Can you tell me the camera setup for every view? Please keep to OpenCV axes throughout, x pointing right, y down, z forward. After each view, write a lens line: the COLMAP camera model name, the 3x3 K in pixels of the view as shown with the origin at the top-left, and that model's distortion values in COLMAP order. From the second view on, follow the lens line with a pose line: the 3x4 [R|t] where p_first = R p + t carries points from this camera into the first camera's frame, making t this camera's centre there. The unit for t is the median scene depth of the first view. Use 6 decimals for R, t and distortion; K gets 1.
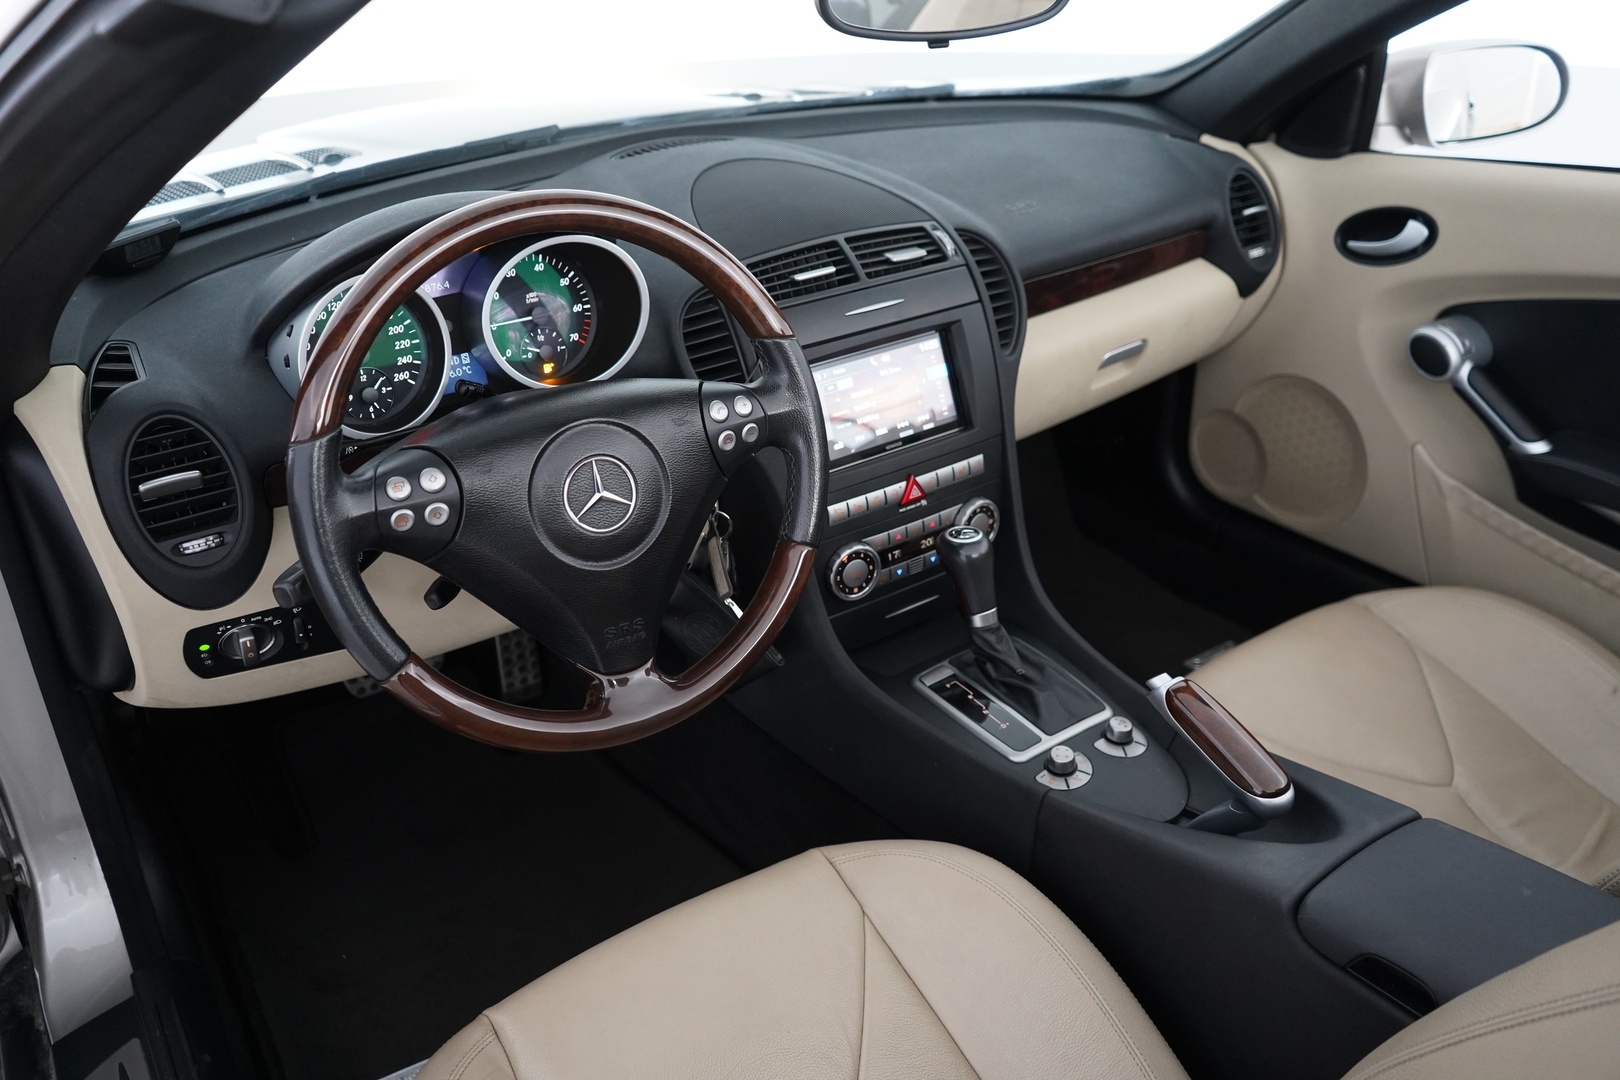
lens RADIAL K [[1292.8, 0, 808.8], [0, 1292.8, 537.1], [0, 0, 1]] dist [-0.015293, 0.014667]
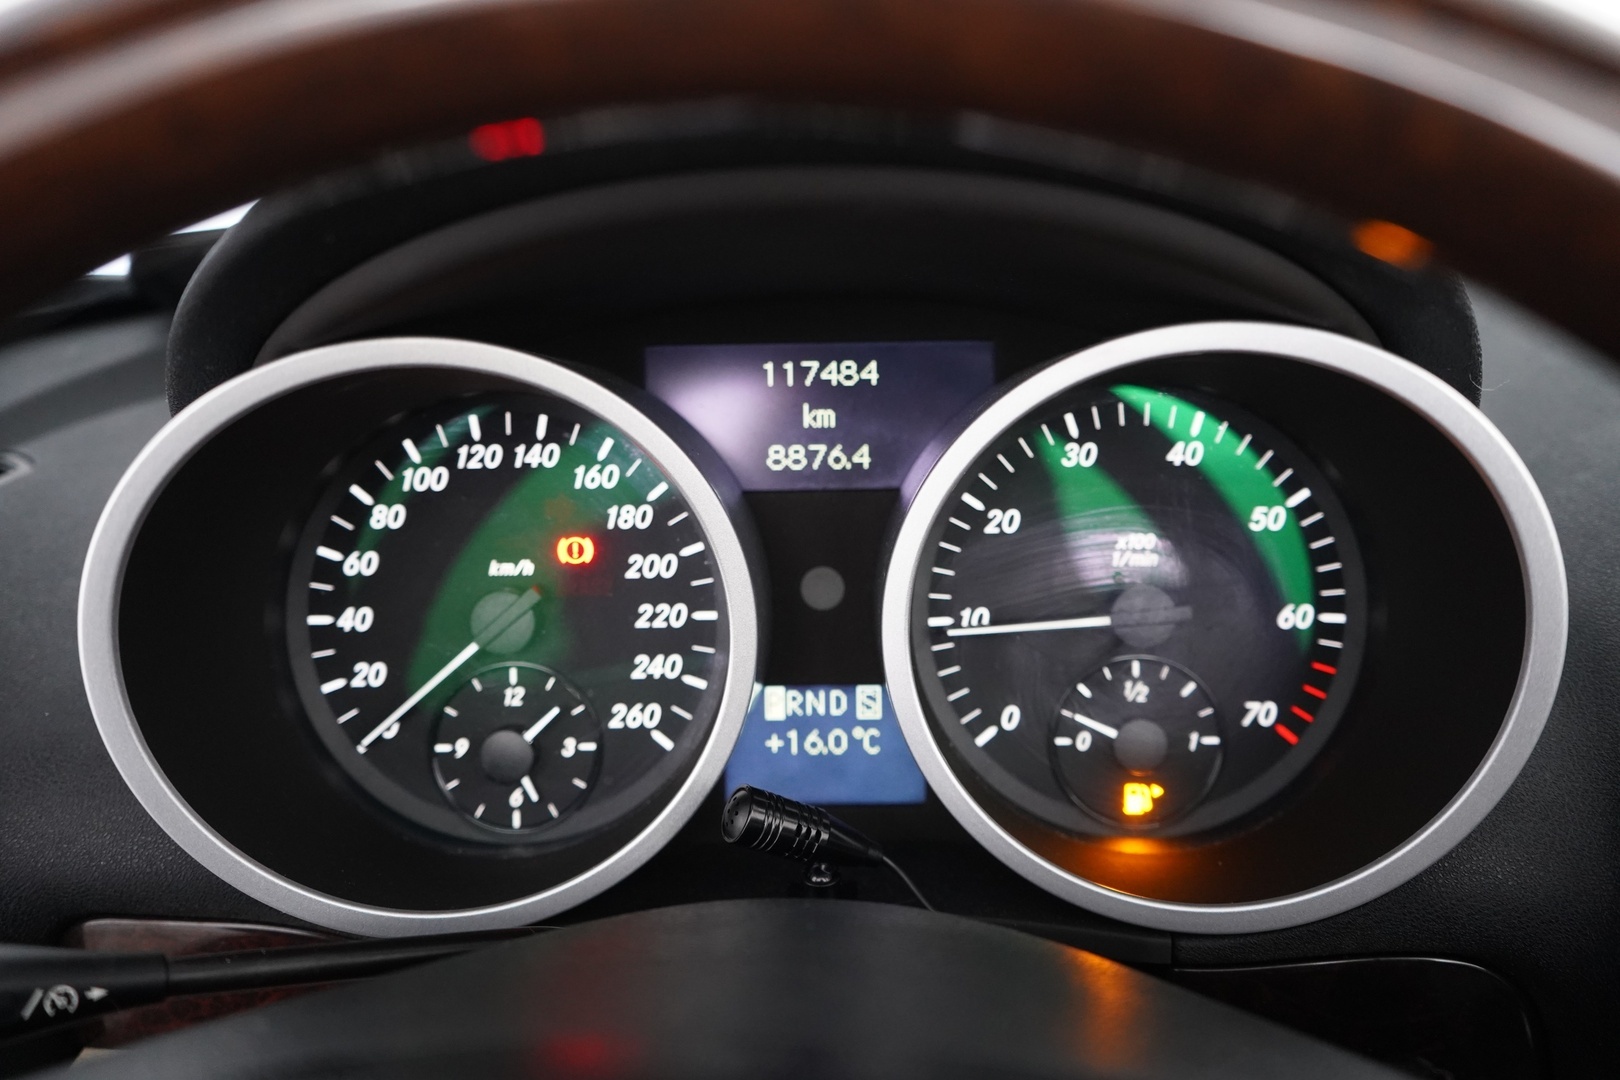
lens RADIAL K [[1646.0, 0, 803.4], [0, 1646.0, 540.4], [0, 0, 1]] dist [0.022172, 0.000000]
pose [[0.806090, 0.173033, -0.565932, -0.062703], [-0.277730, 0.955059, -0.103579, -0.121397], [0.522576, 0.240670, 0.817920, 0.621757]]
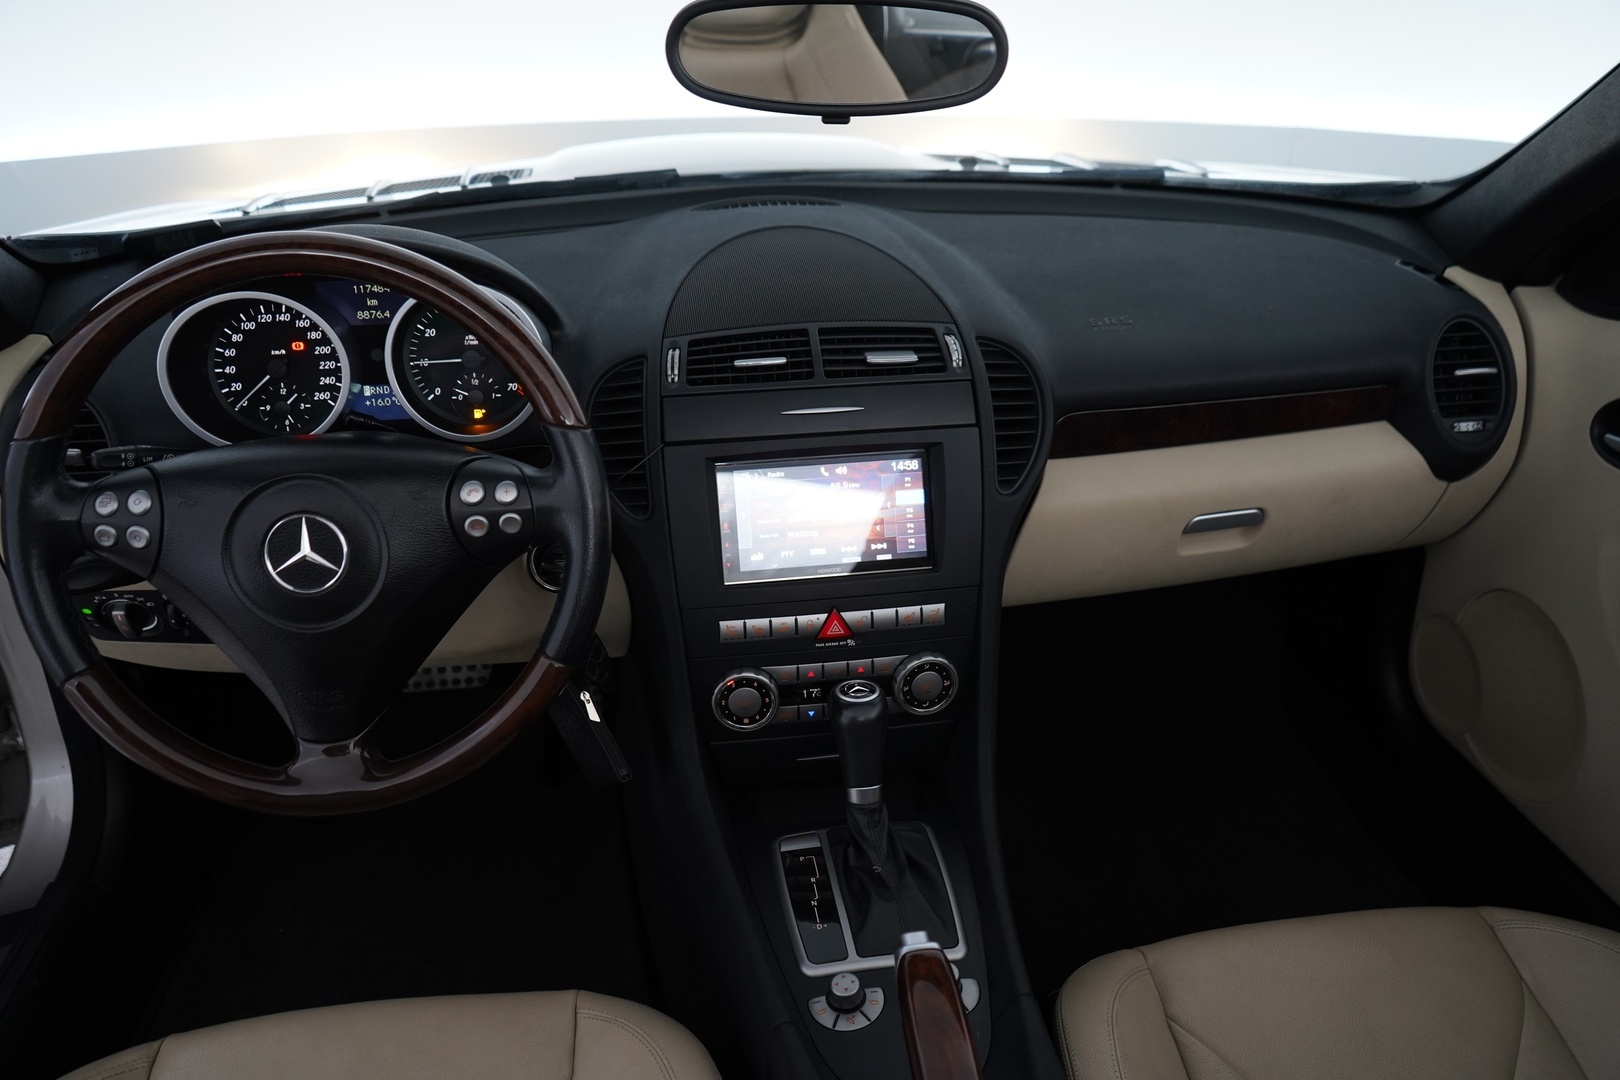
lens RADIAL K [[1292.8, 0, 810.8], [0, 1292.8, 531.5], [0, 0, 1]] dist [-0.015293, 0.014667]
pose [[0.895405, 0.210806, -0.392188, 0.401837], [-0.224130, 0.974484, 0.012085, -0.107064], [0.384729, 0.077080, 0.919806, 0.202115]]
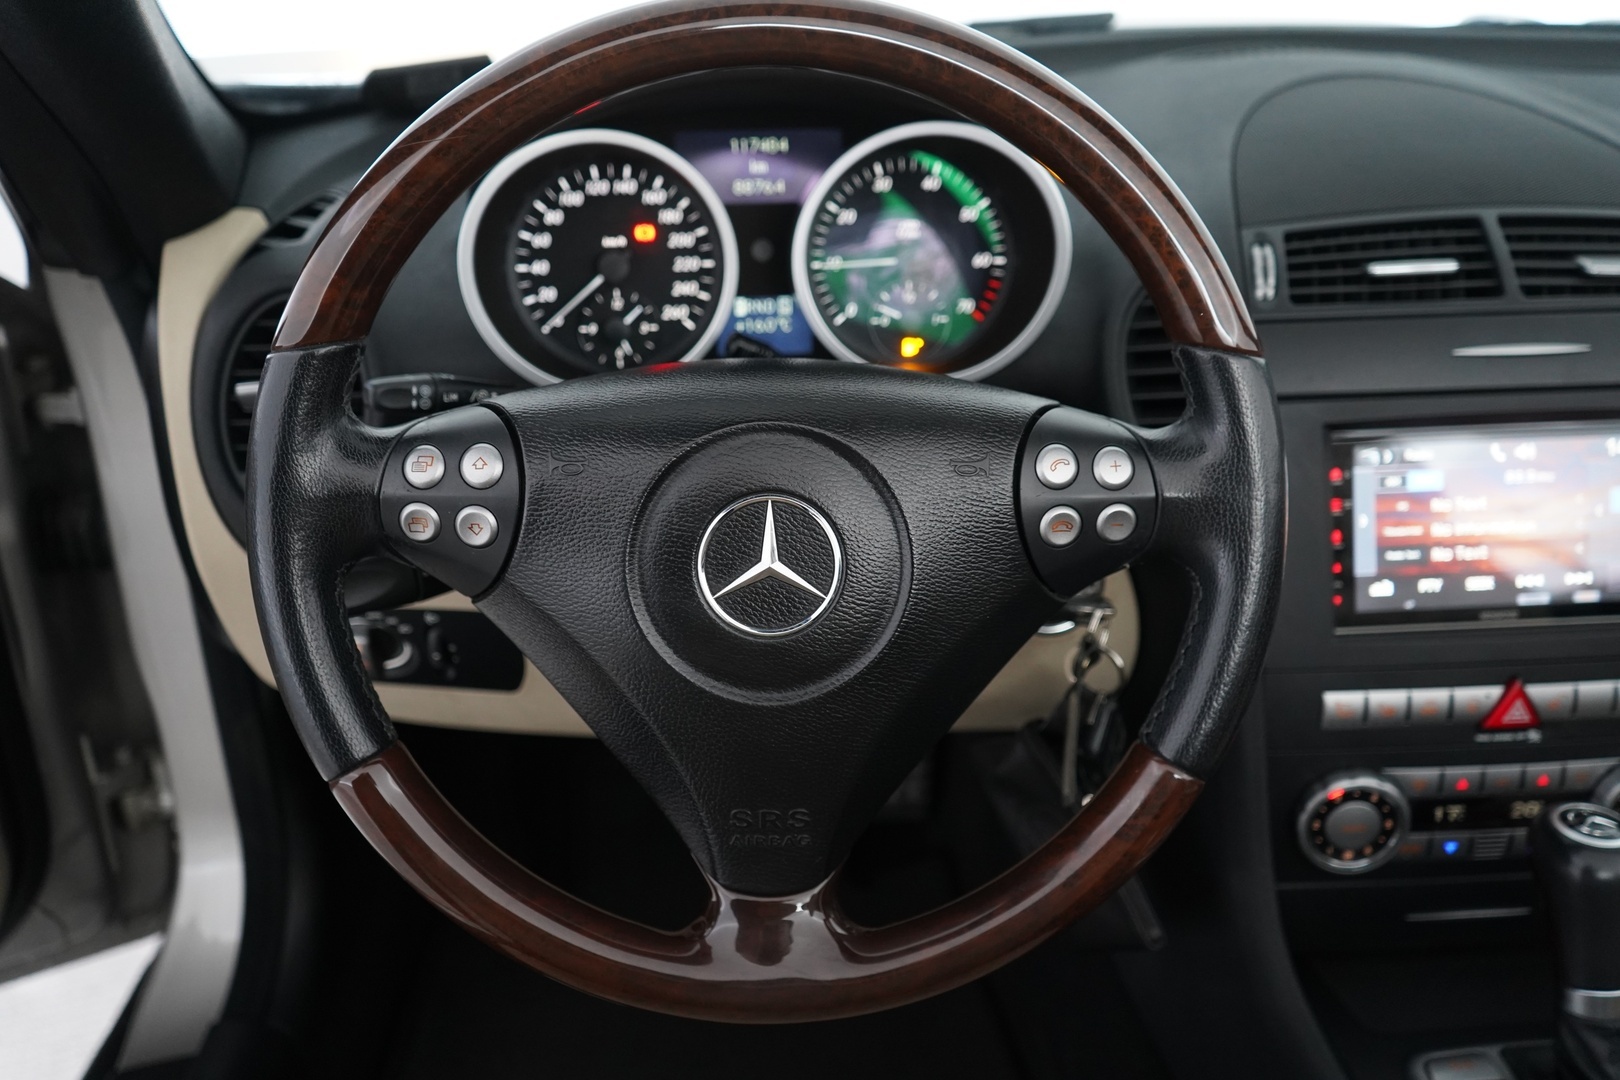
lens RADIAL K [[1441.7, 0, 814.4], [0, 1441.7, 537.5], [0, 0, 1]] dist [0.007444, 0.007947]
pose [[0.856137, 0.239738, -0.457771, 0.091846], [-0.254145, 0.966671, 0.030943, -0.050204], [0.449932, 0.089849, 0.888531, 0.358840]]
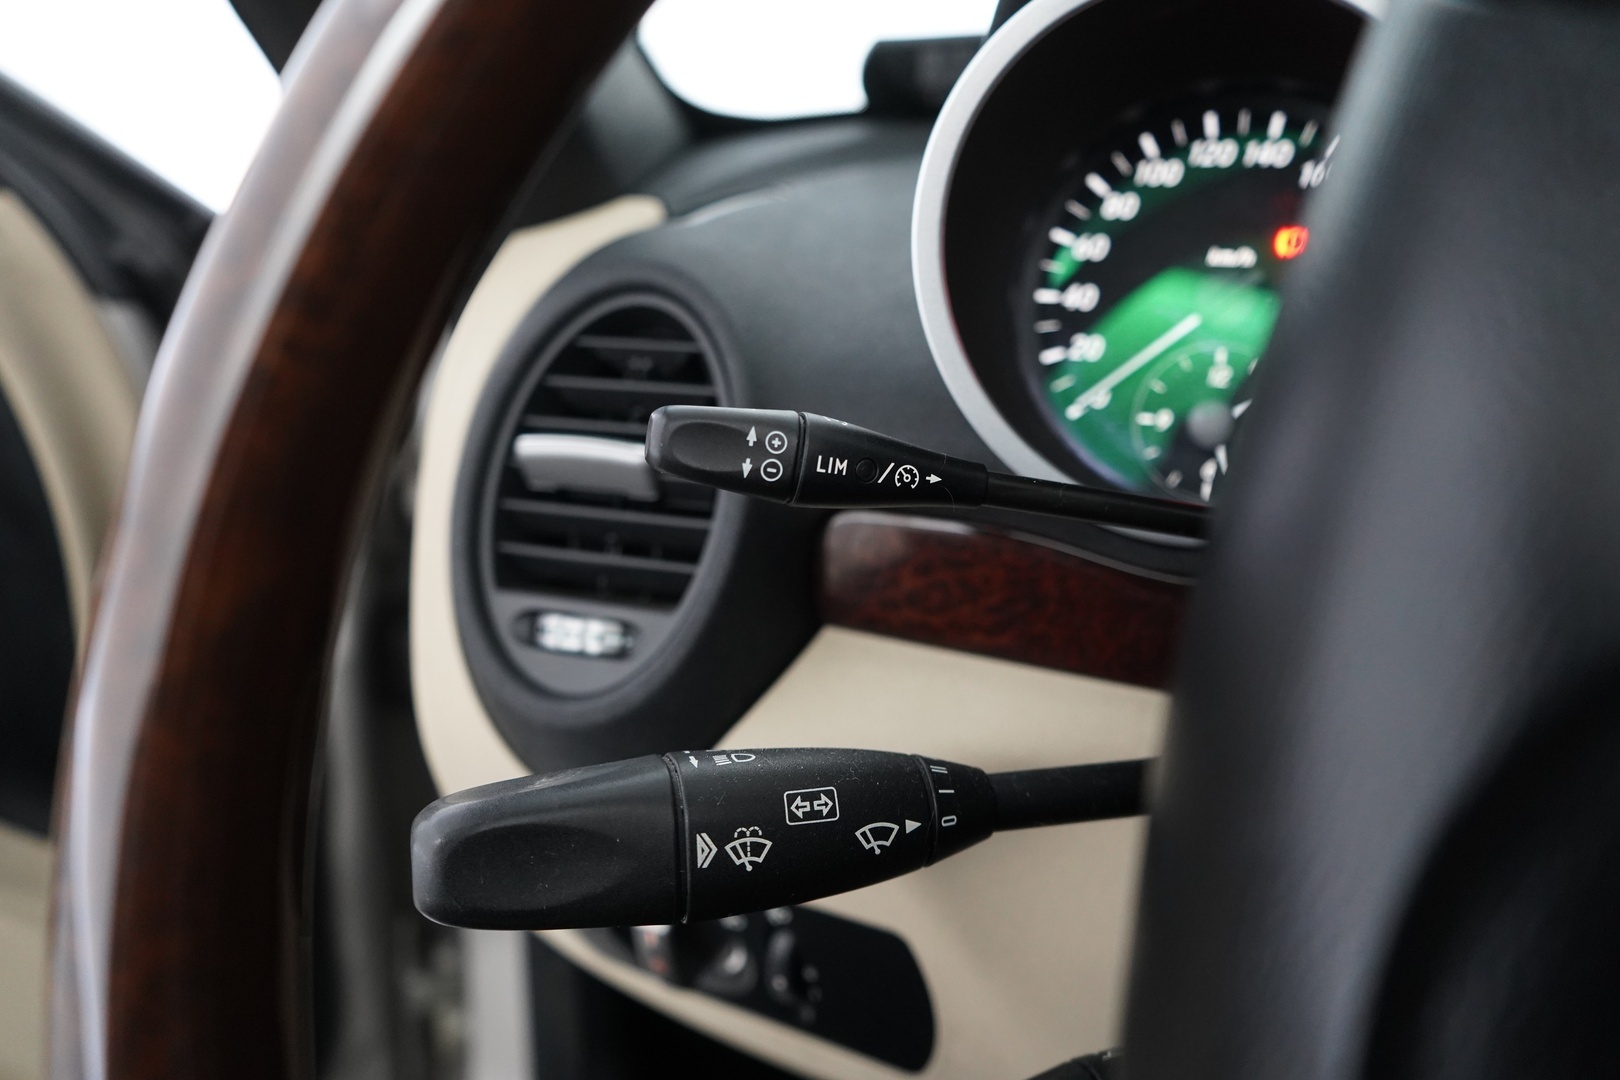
lens RADIAL K [[1292.8, 0, 815.3], [0, 1292.8, 527.8], [0, 0, 1]] dist [-0.015293, 0.014667]
pose [[0.588807, 0.251307, -0.768213, -0.121649], [-0.395559, 0.918436, -0.002731, -0.038923], [0.704868, 0.305482, 0.640188, 0.637873]]
